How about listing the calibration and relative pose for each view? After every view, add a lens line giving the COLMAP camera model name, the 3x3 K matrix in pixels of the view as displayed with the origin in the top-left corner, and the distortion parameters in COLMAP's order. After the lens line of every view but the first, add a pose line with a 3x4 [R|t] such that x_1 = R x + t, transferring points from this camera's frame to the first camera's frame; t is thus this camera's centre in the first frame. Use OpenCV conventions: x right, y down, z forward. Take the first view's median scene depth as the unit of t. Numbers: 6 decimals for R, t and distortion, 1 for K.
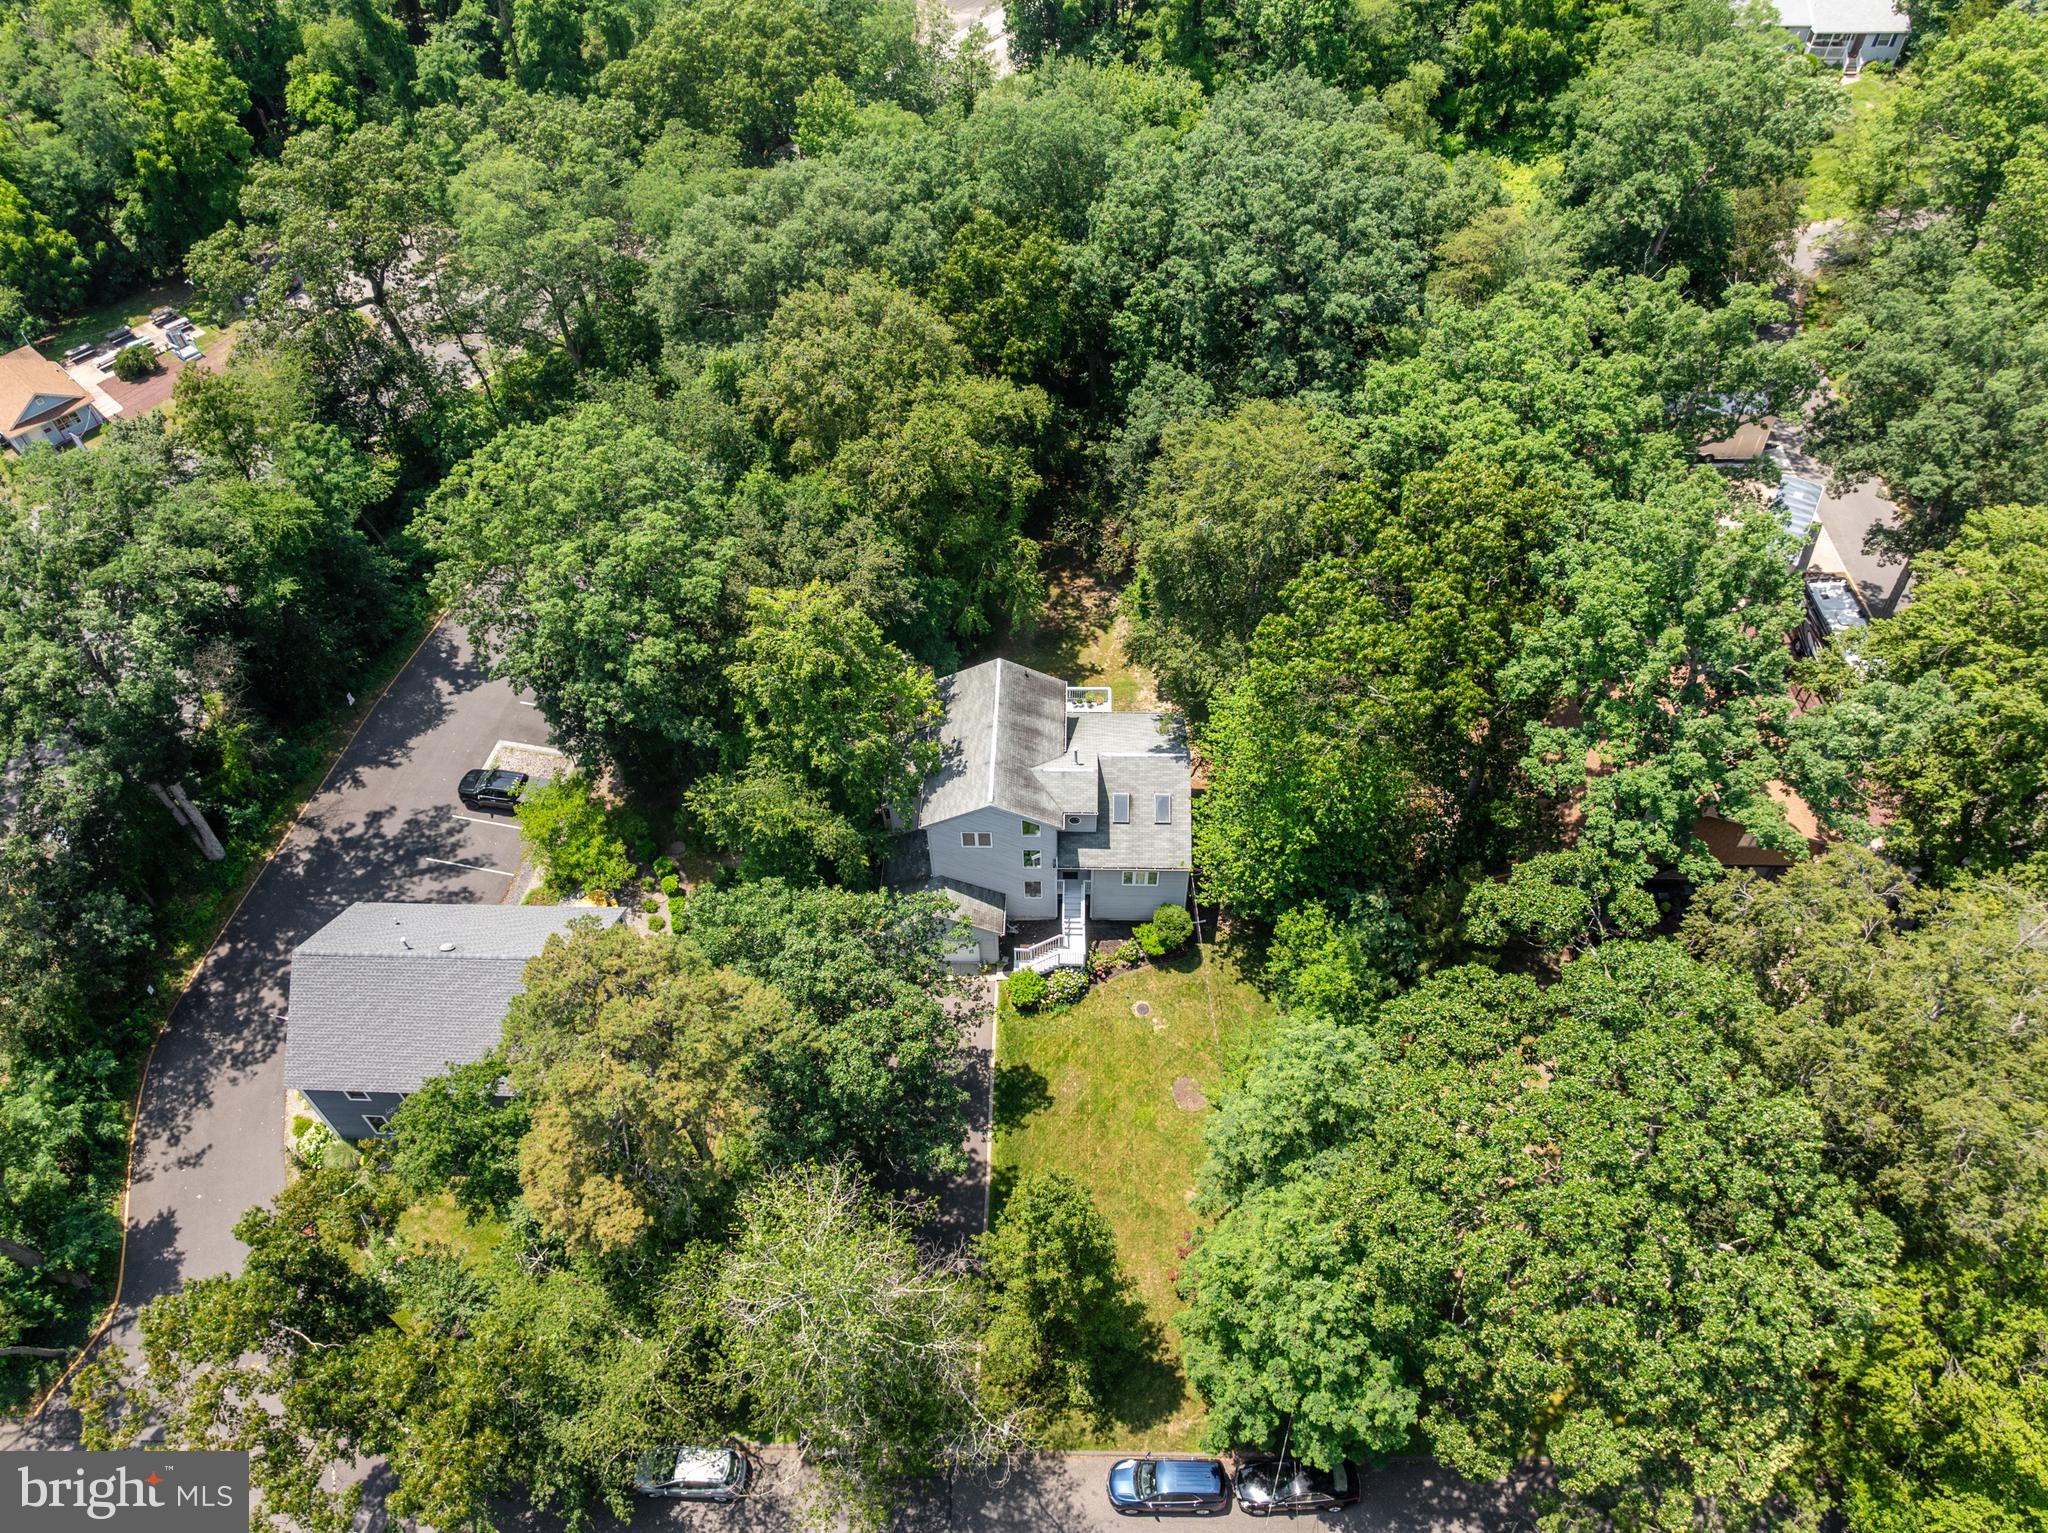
lens RADIAL K [[1433.2, 0, 1027.0], [0, 1433.2, 763.7], [0, 0, 1]] dist [-0.032542, 0.004774]
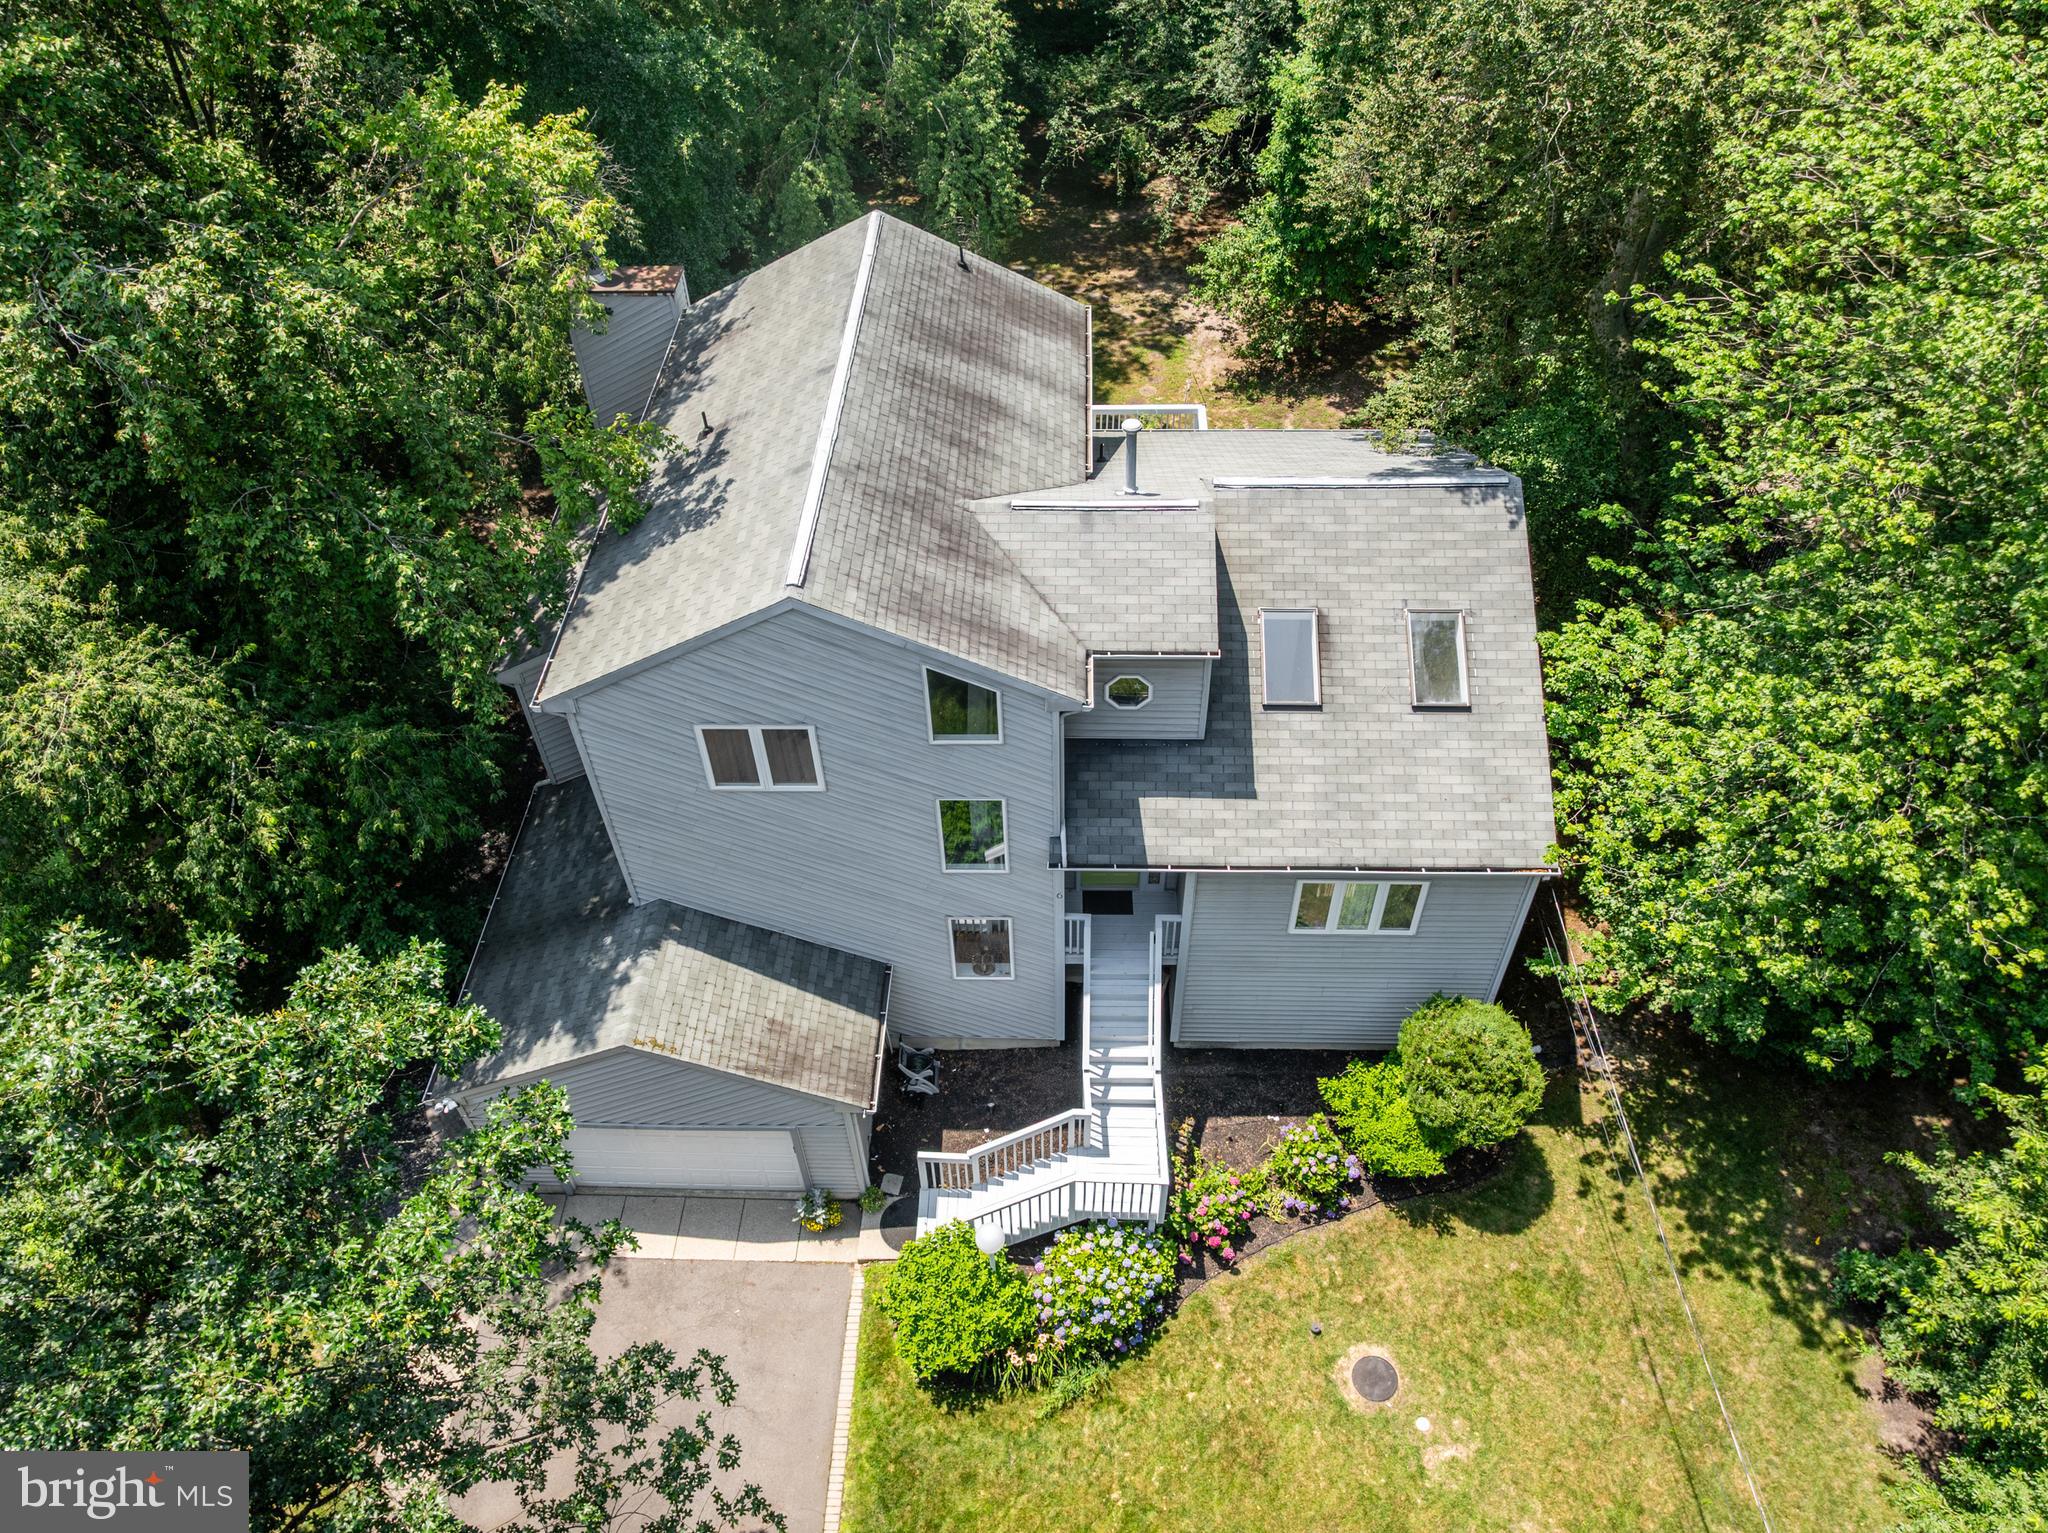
lens RADIAL K [[1433.2, 0, 1018.2], [0, 1433.2, 760.7], [0, 0, 1]] dist [-0.032542, 0.004774]
pose [[0.999997, -0.002129, -0.001569, 0.012303], [0.002040, 0.998488, -0.054937, 0.065554], [0.001684, 0.054933, 0.998489, 0.704488]]
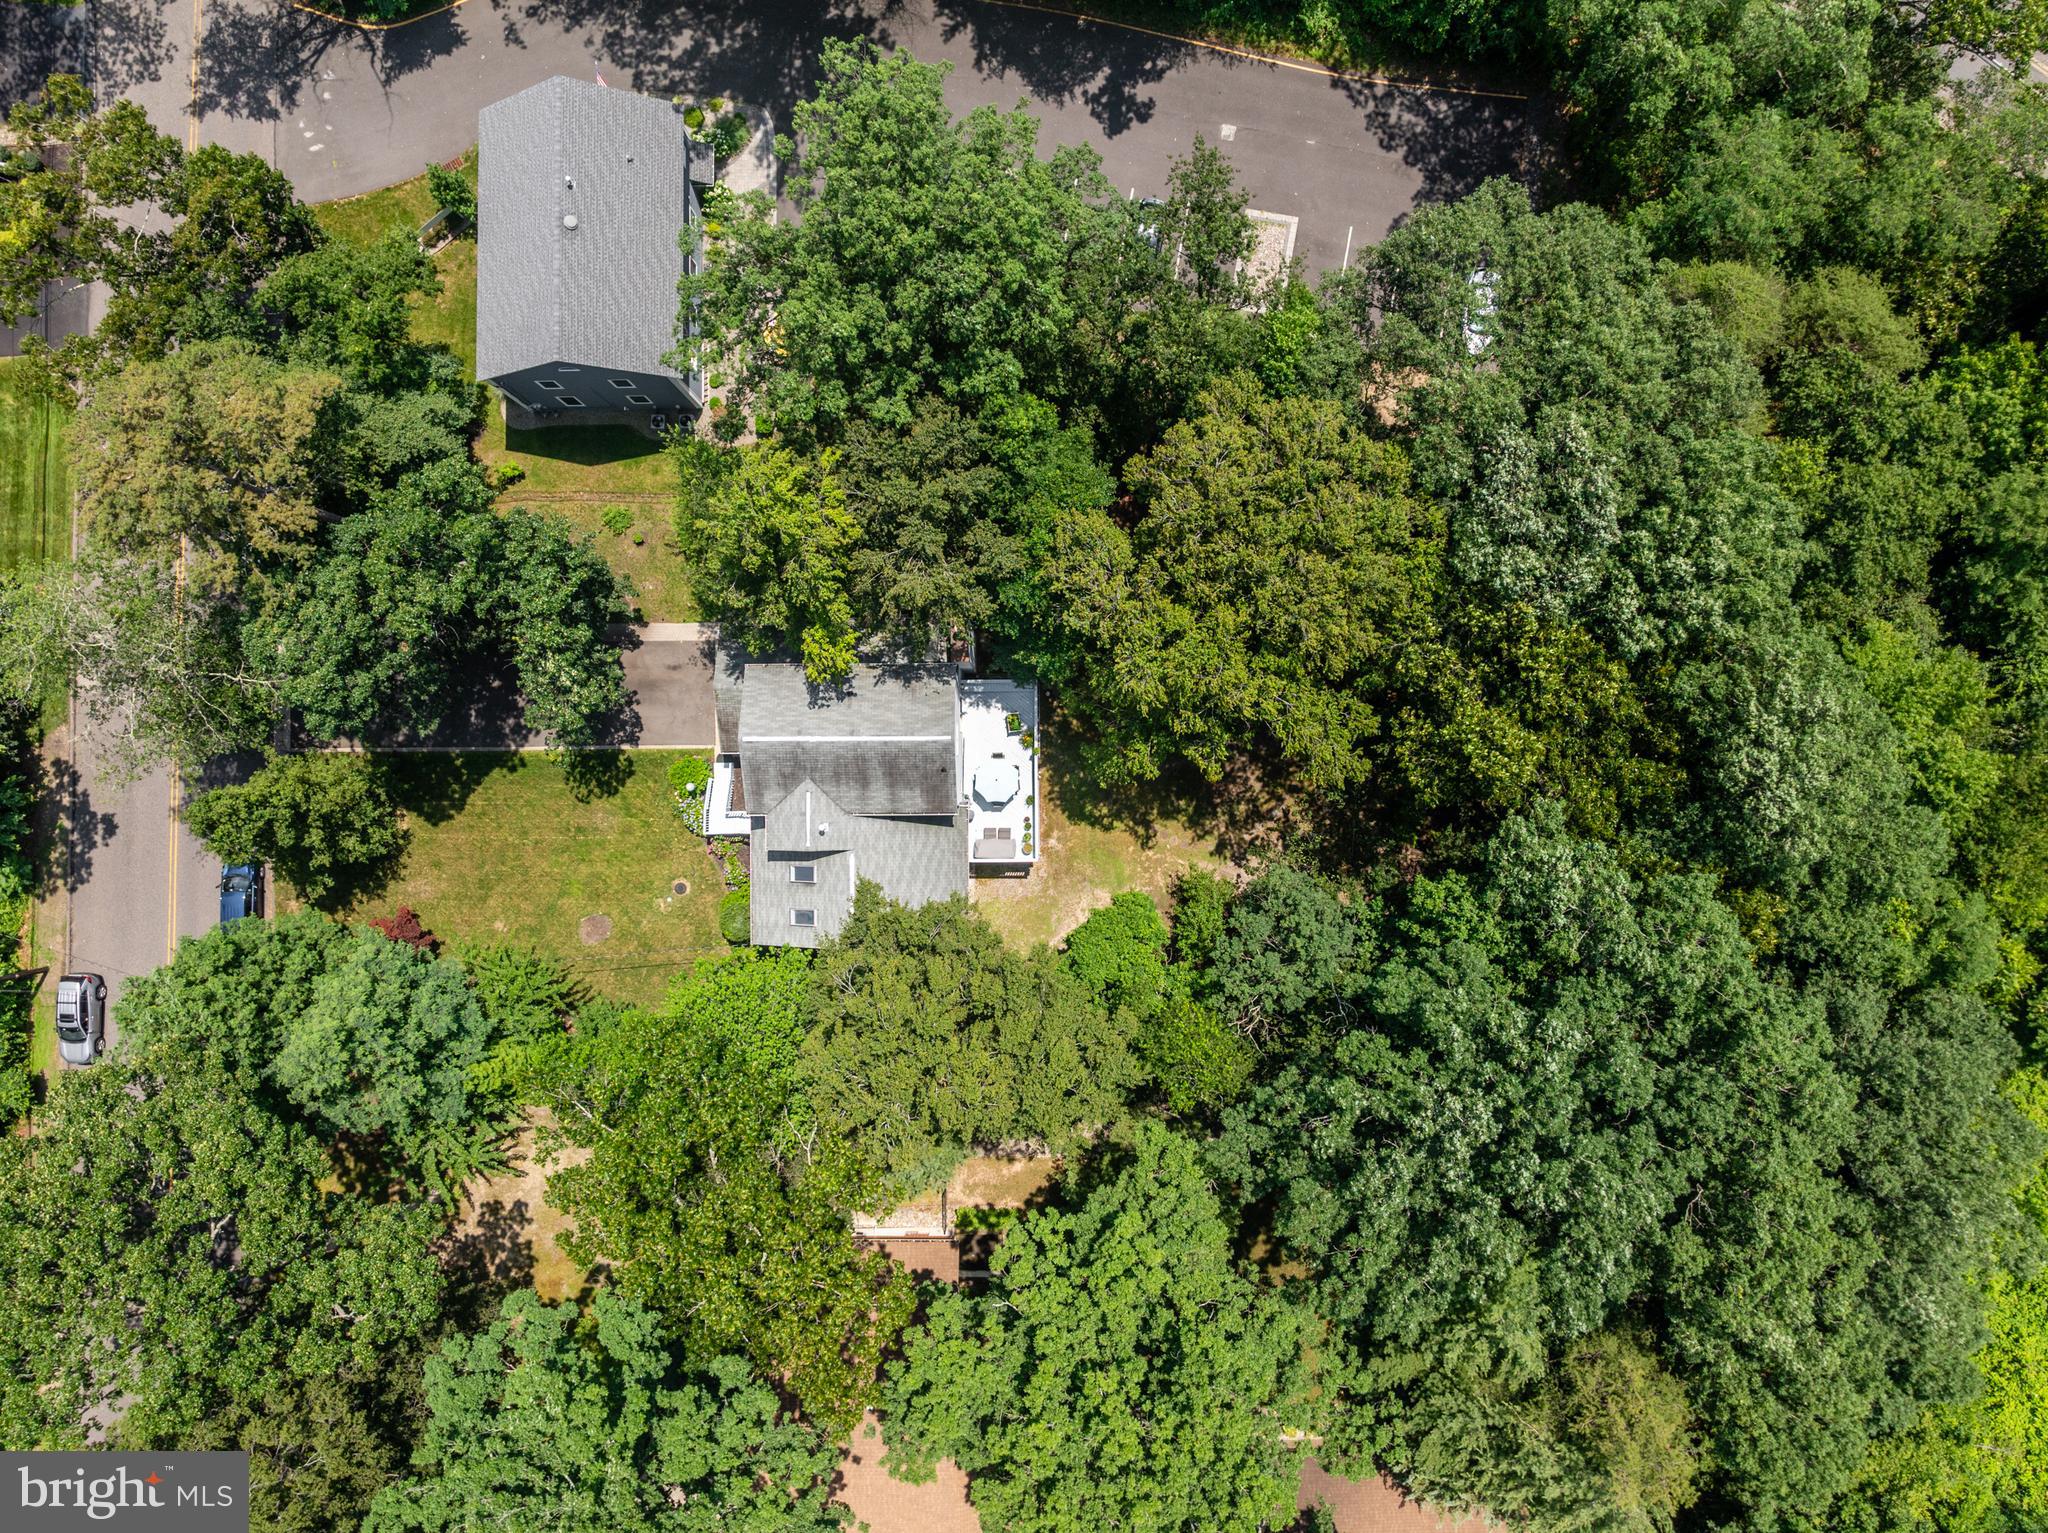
lens RADIAL K [[1394.2, 0, 1019.9], [0, 1394.2, 725.4], [0, 0, 1]] dist [-0.015213, 0.000023]
pose [[0.041519, 0.998891, -0.022201, -0.005081], [-0.754689, 0.045915, 0.654474, -0.659633], [0.654768, -0.010419, 0.755758, 0.396814]]
